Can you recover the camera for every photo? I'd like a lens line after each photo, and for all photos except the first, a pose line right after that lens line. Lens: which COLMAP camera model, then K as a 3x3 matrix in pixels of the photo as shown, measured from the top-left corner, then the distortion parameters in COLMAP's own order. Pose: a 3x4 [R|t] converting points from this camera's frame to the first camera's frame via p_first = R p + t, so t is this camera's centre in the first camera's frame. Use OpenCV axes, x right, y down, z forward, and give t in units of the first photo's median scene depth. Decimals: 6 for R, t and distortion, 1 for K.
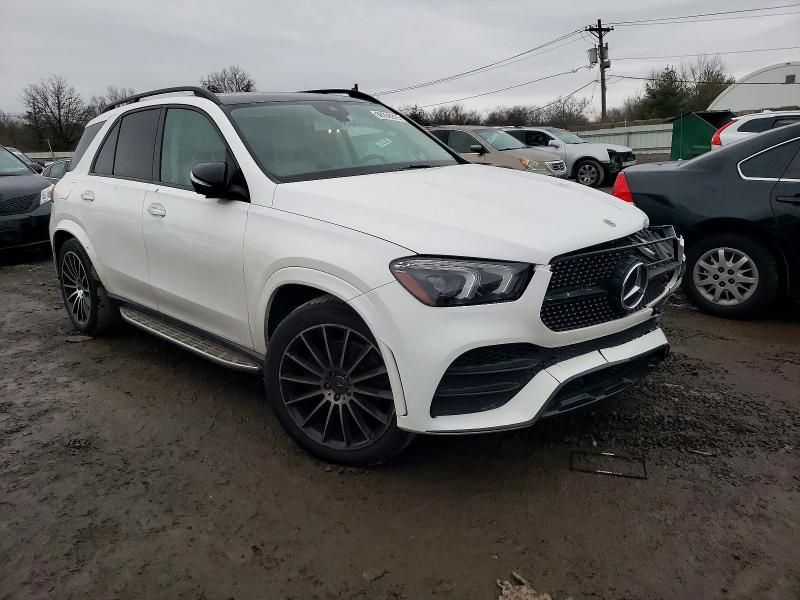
lens RADIAL K [[678.4, 0, 399.5], [0, 678.4, 299.9], [0, 0, 1]] dist [-0.010295, 0.009222]
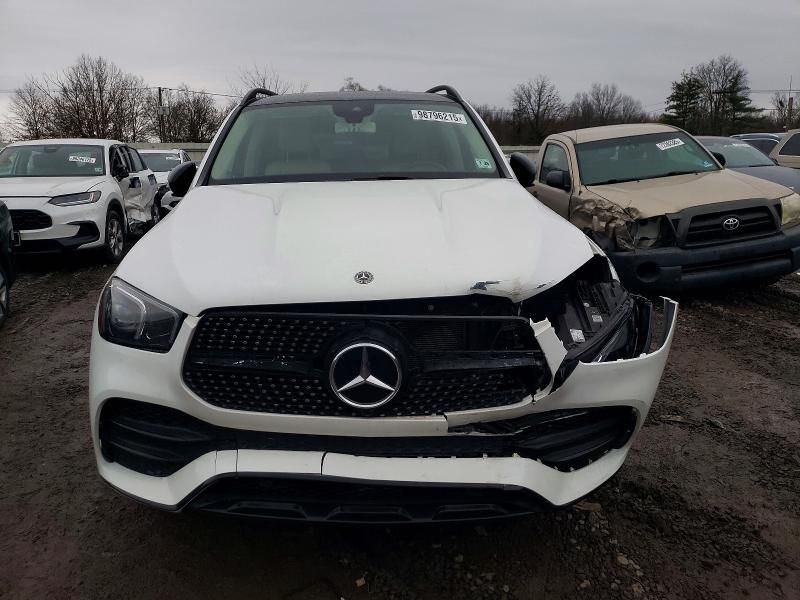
lens RADIAL K [[678.4, 0, 399.8], [0, 678.4, 300.2], [0, 0, 1]] dist [-0.010295, 0.009222]
pose [[0.732190, 0.172665, -0.658851, 0.099152], [-0.167883, 0.983239, 0.071106, -0.018278], [0.660086, 0.058547, 0.748905, 0.064975]]
